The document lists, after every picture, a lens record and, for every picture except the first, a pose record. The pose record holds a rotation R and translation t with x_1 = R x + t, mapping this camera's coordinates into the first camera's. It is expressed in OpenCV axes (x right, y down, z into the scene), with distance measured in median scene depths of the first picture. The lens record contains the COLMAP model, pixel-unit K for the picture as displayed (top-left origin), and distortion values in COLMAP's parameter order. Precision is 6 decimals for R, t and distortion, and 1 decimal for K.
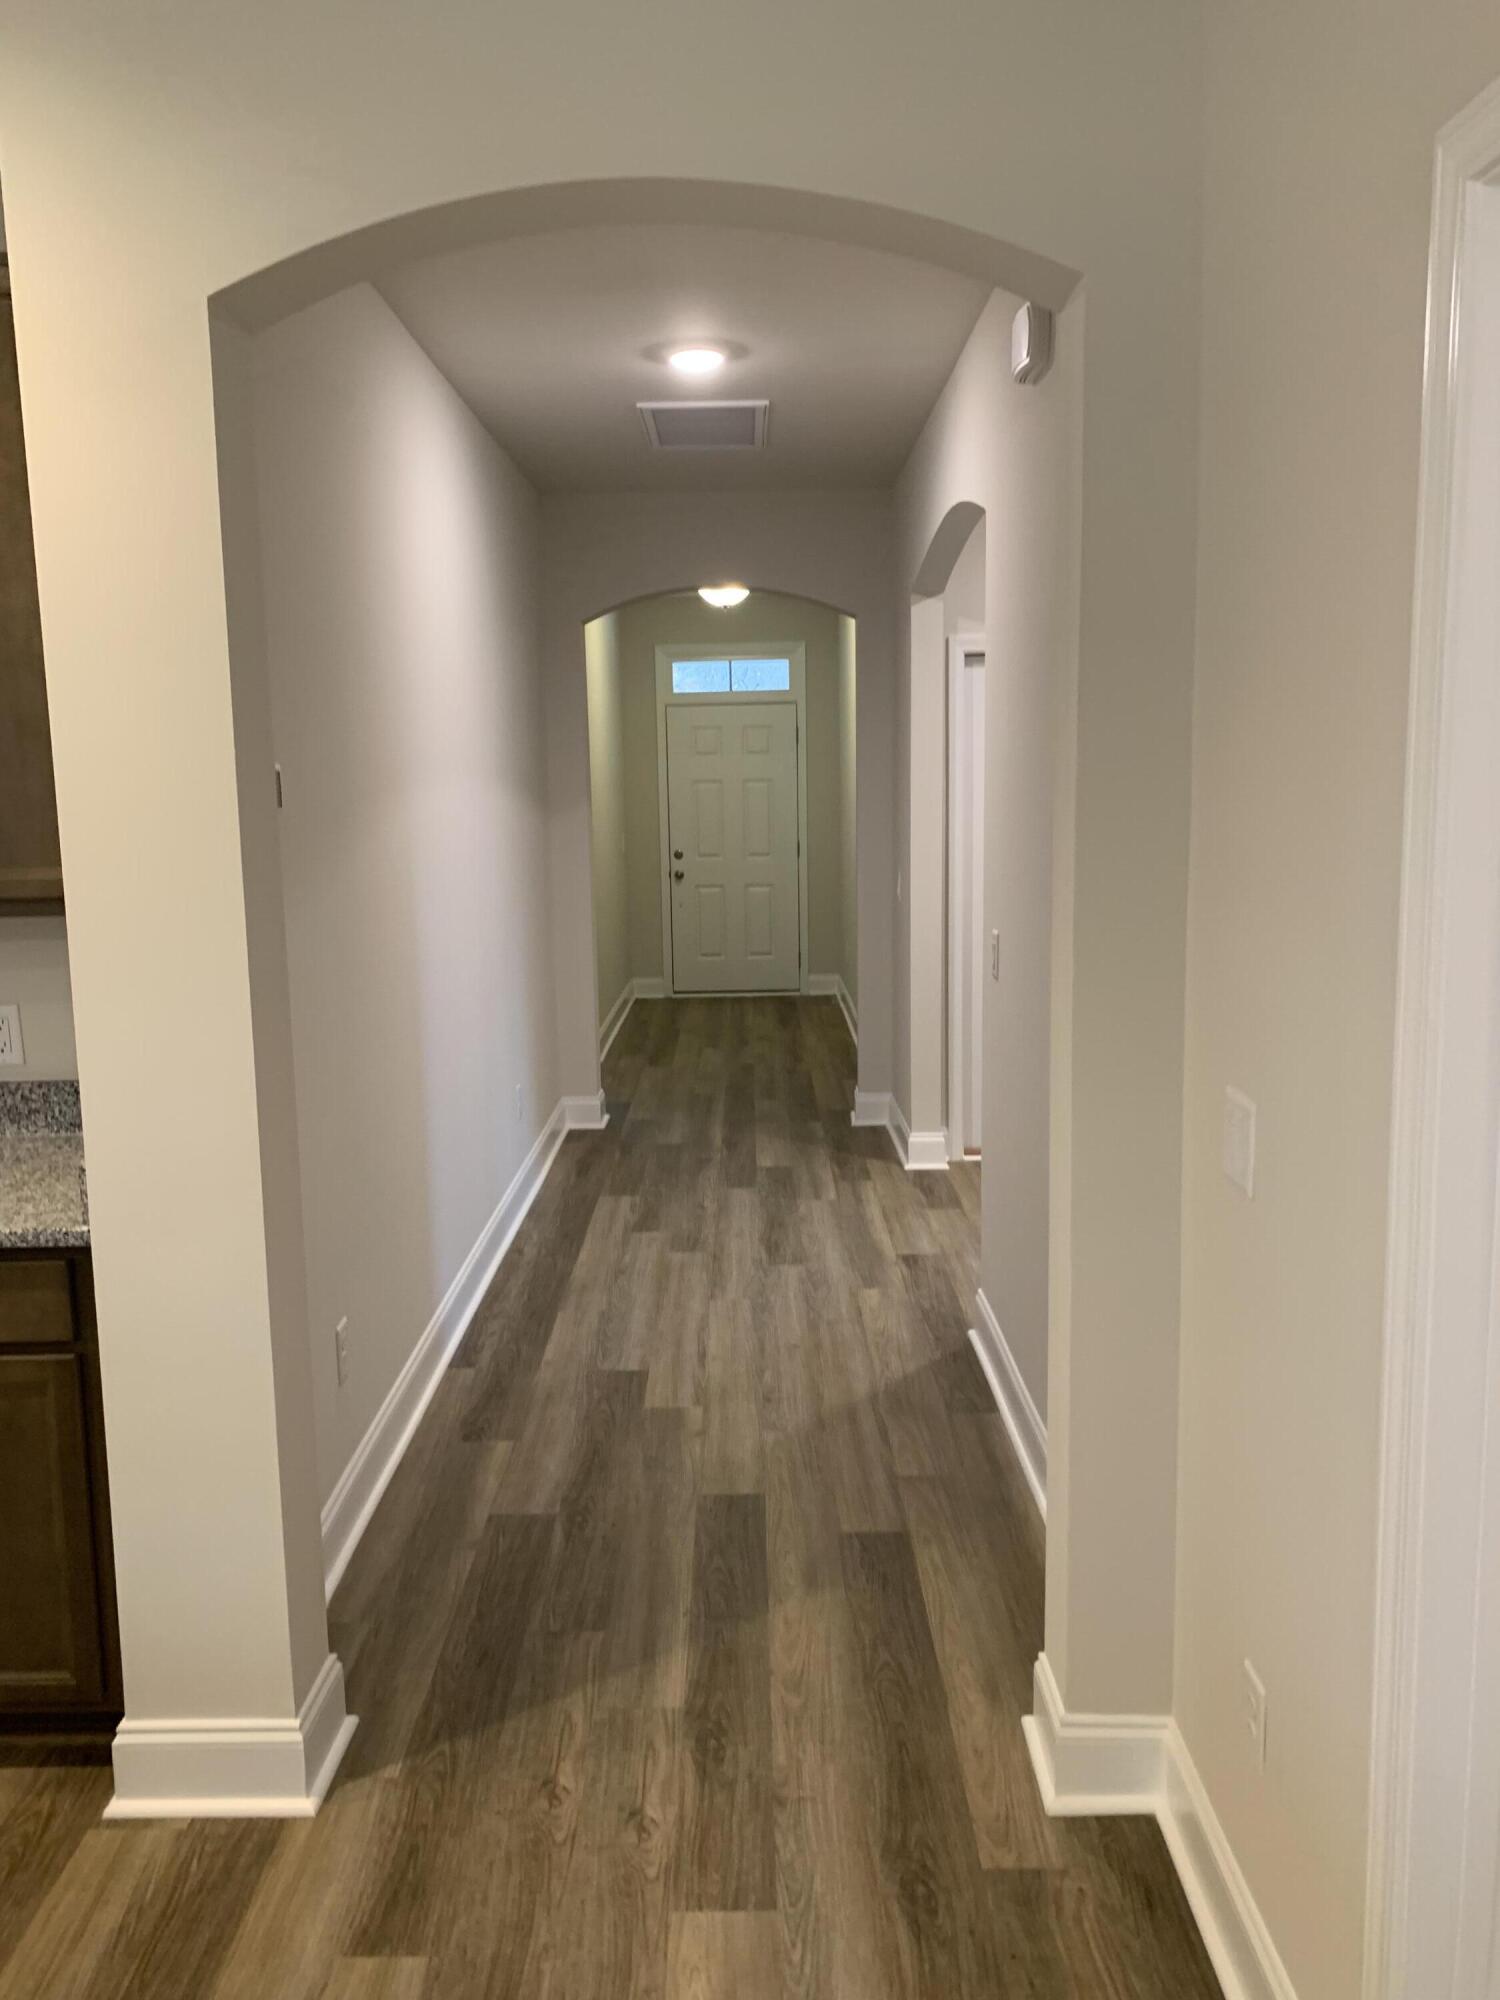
lens RADIAL K [[1512.7, 0, 750.0], [0, 1512.7, 1000.0], [0, 0, 1]] dist [0.013713, -0.001962]
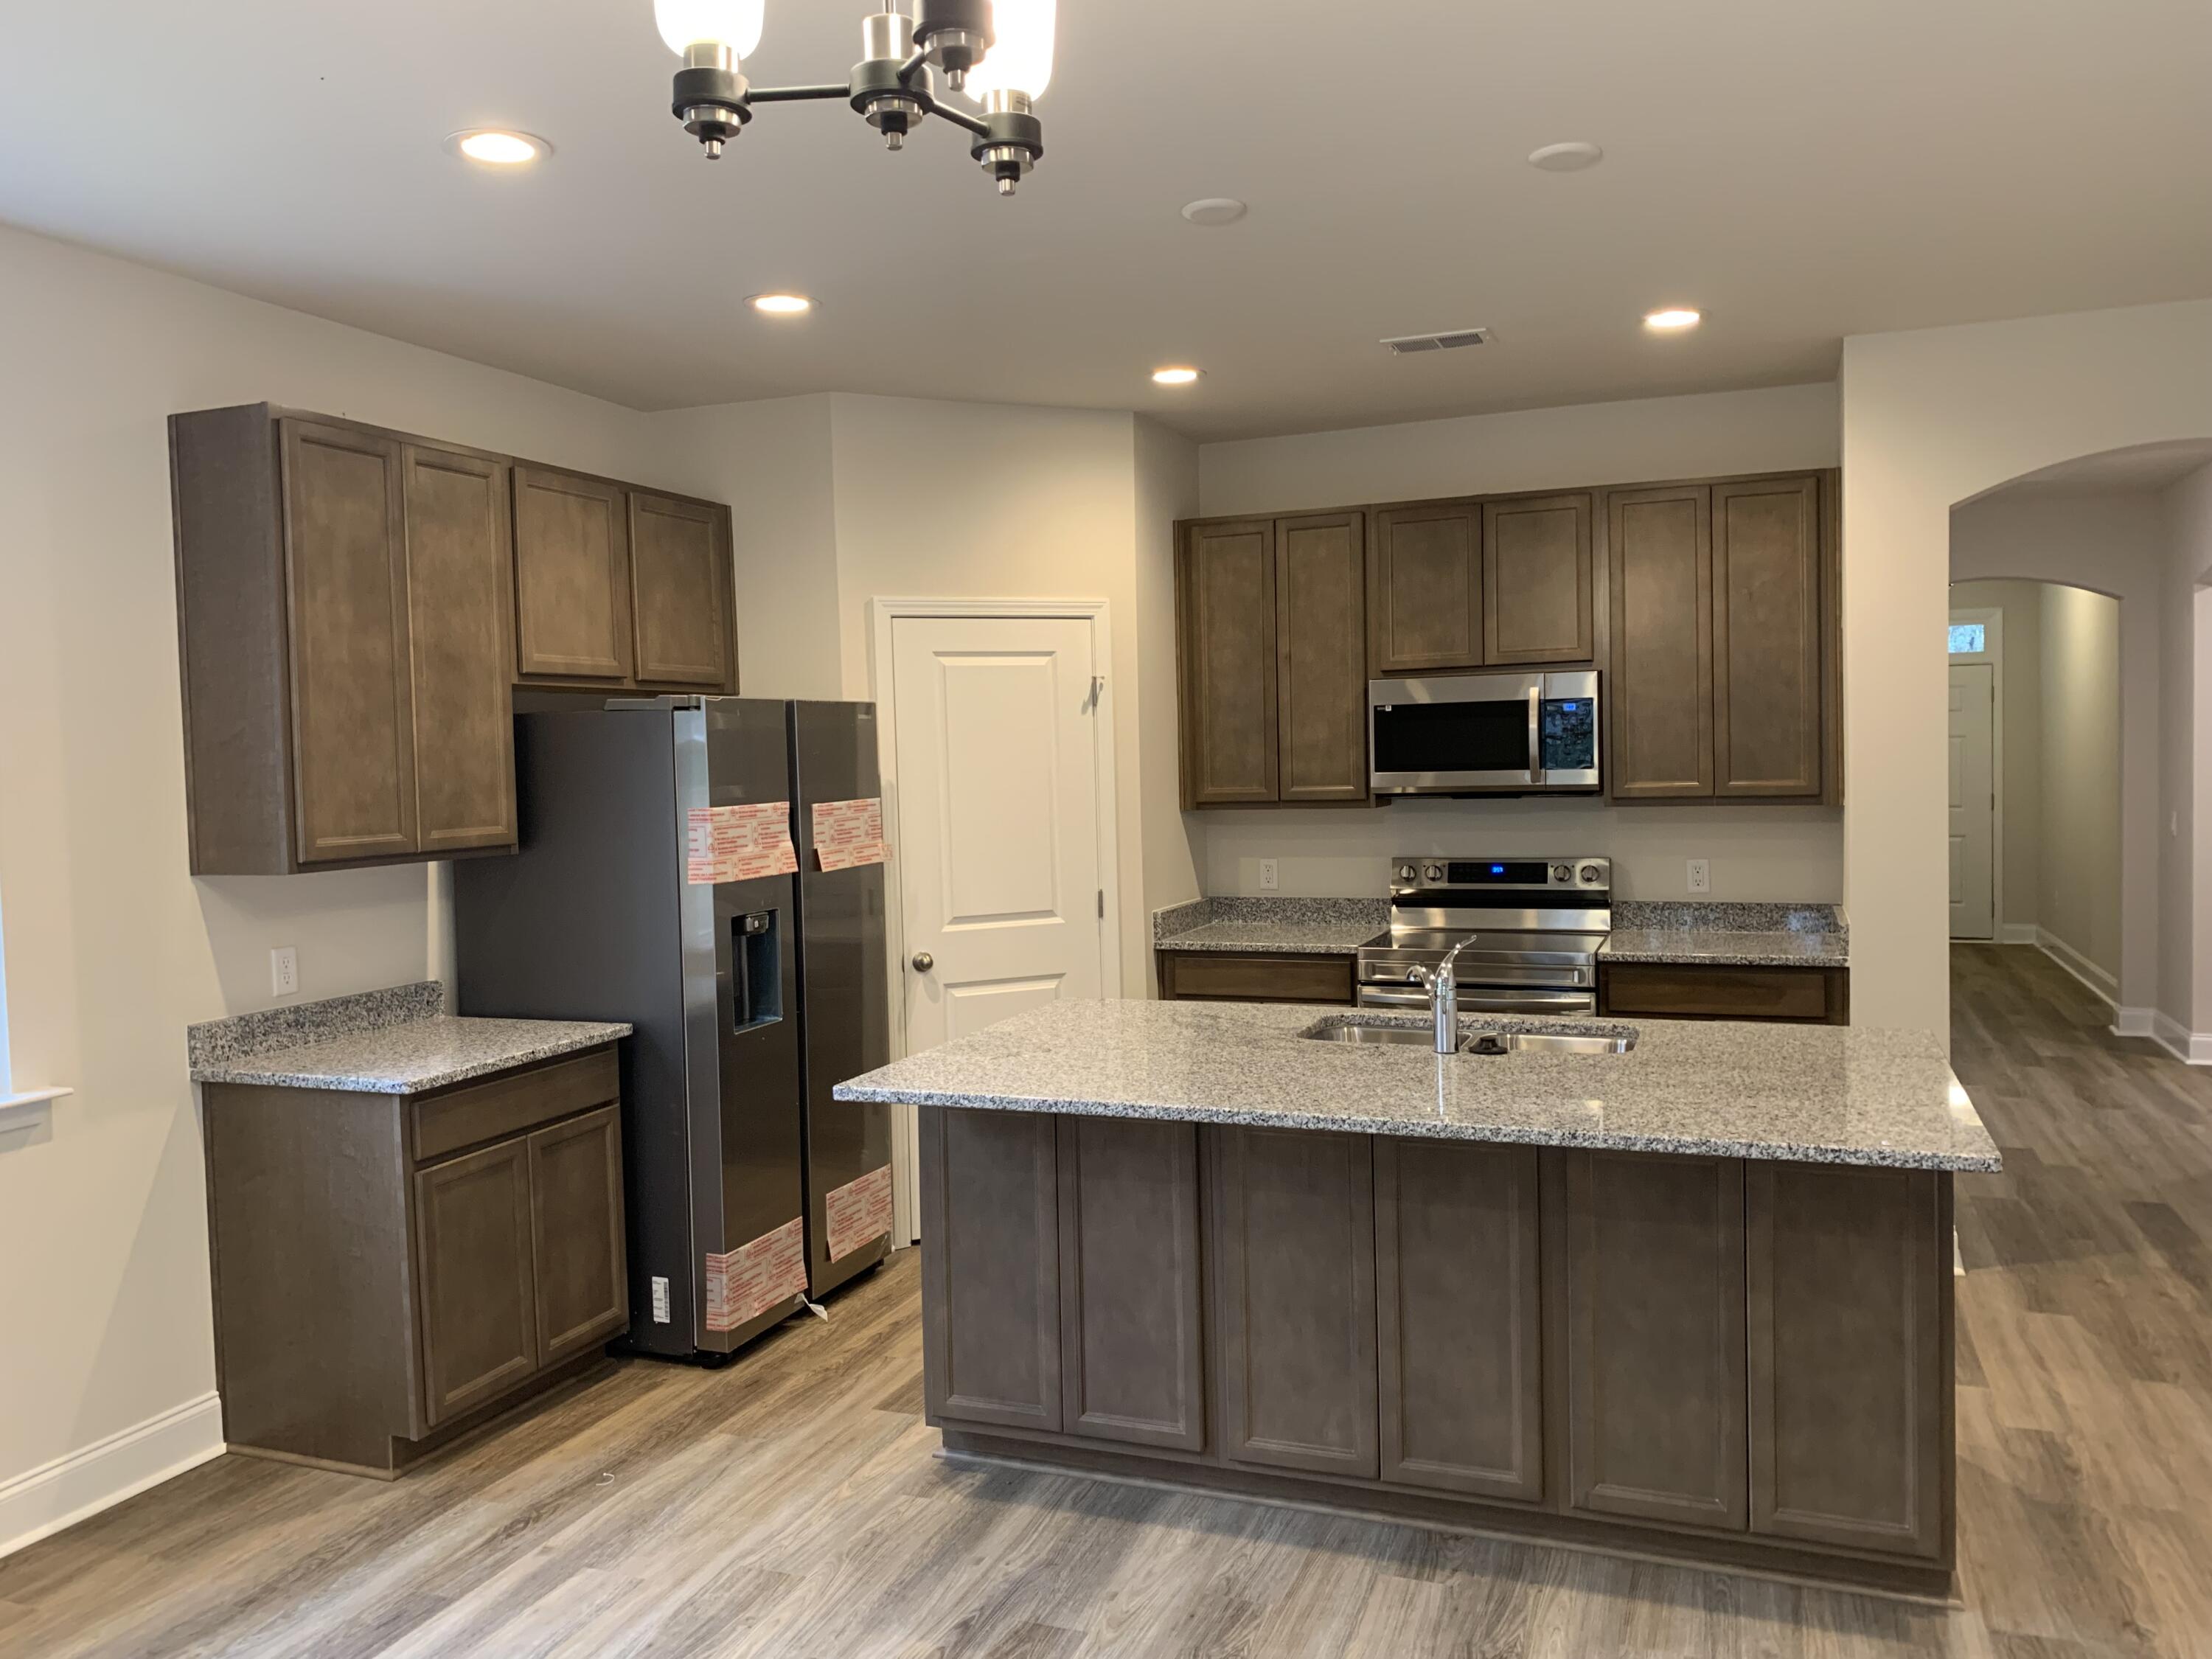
lens RADIAL K [[1703.6, 0, 1084.2], [0, 1703.6, 822.8], [0, 0, 1]] dist [0.008066, -0.011586]
pose [[0.929793, 0.011061, -0.367916, -0.306568], [-0.047106, 0.994905, -0.089135, 0.124929], [0.365055, 0.100208, 0.925577, -0.819373]]
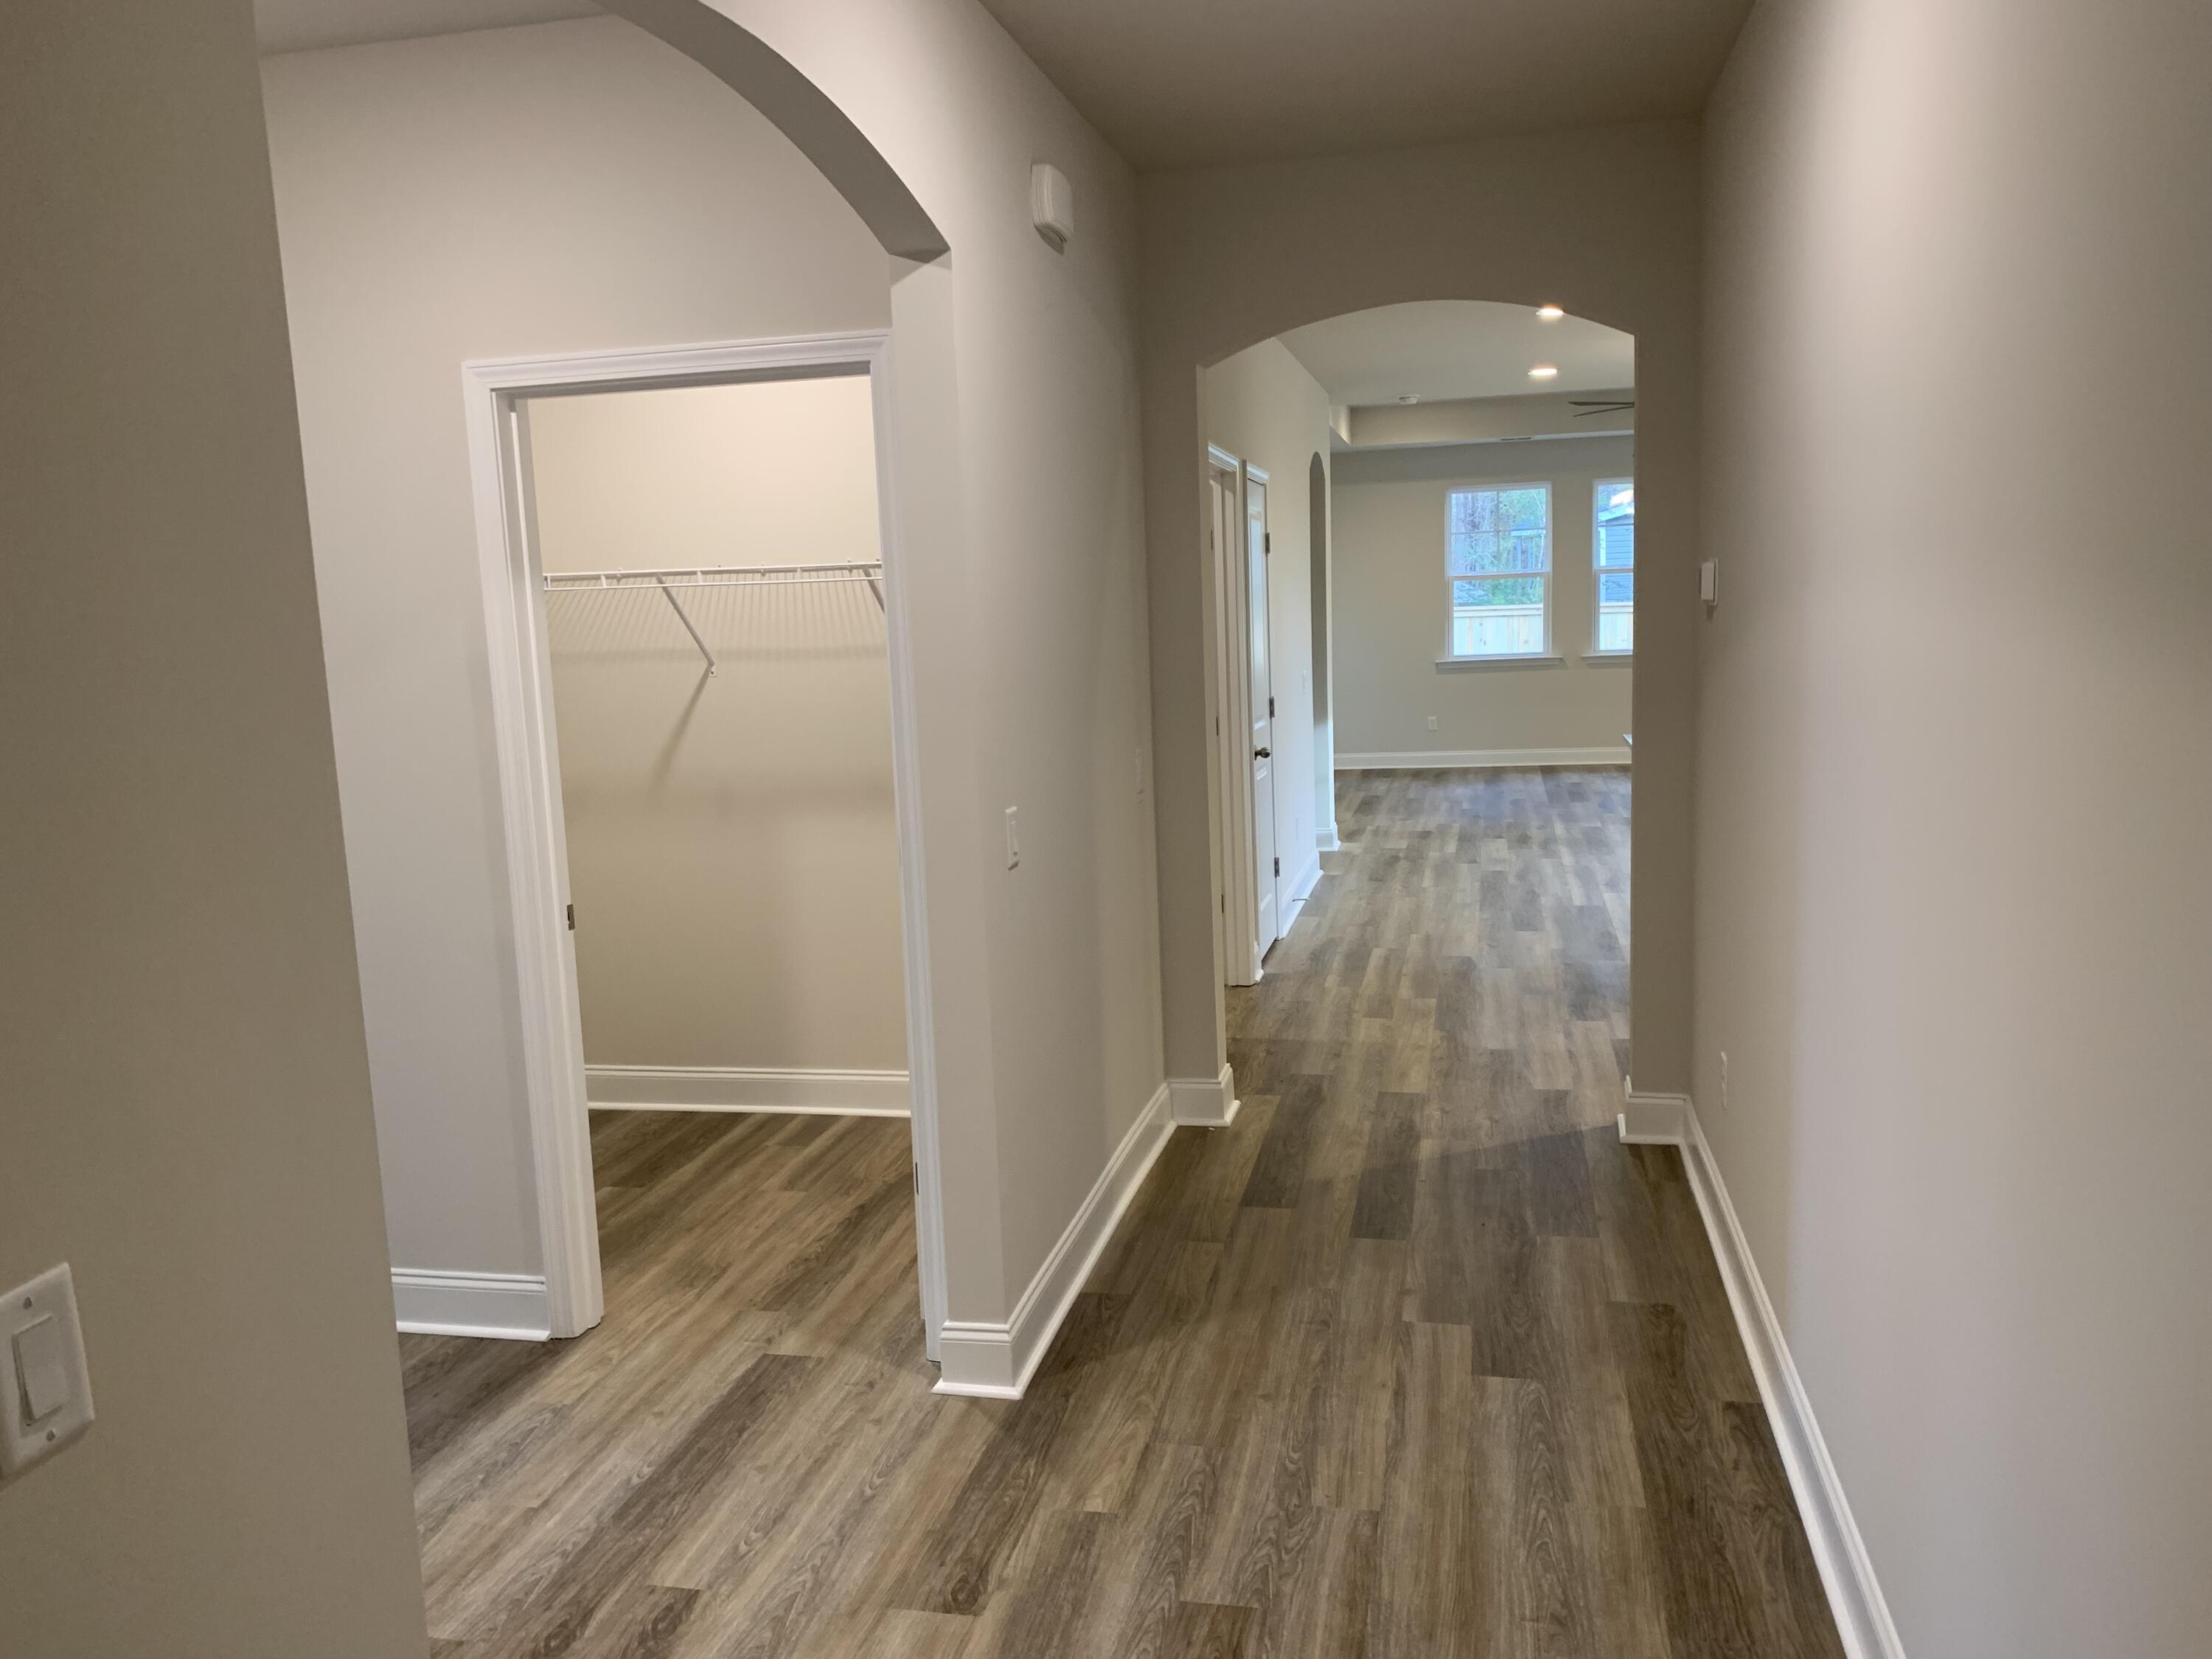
lens RADIAL K [[1703.6, 0, 1084.2], [0, 1703.6, 822.8], [0, 0, 1]] dist [0.008066, -0.011586]
pose [[-0.971552, 0.024651, 0.235539, -0.086249], [0.090047, 0.958322, 0.271127, -0.269291], [-0.219039, 0.284623, -0.933280, 1.761644]]
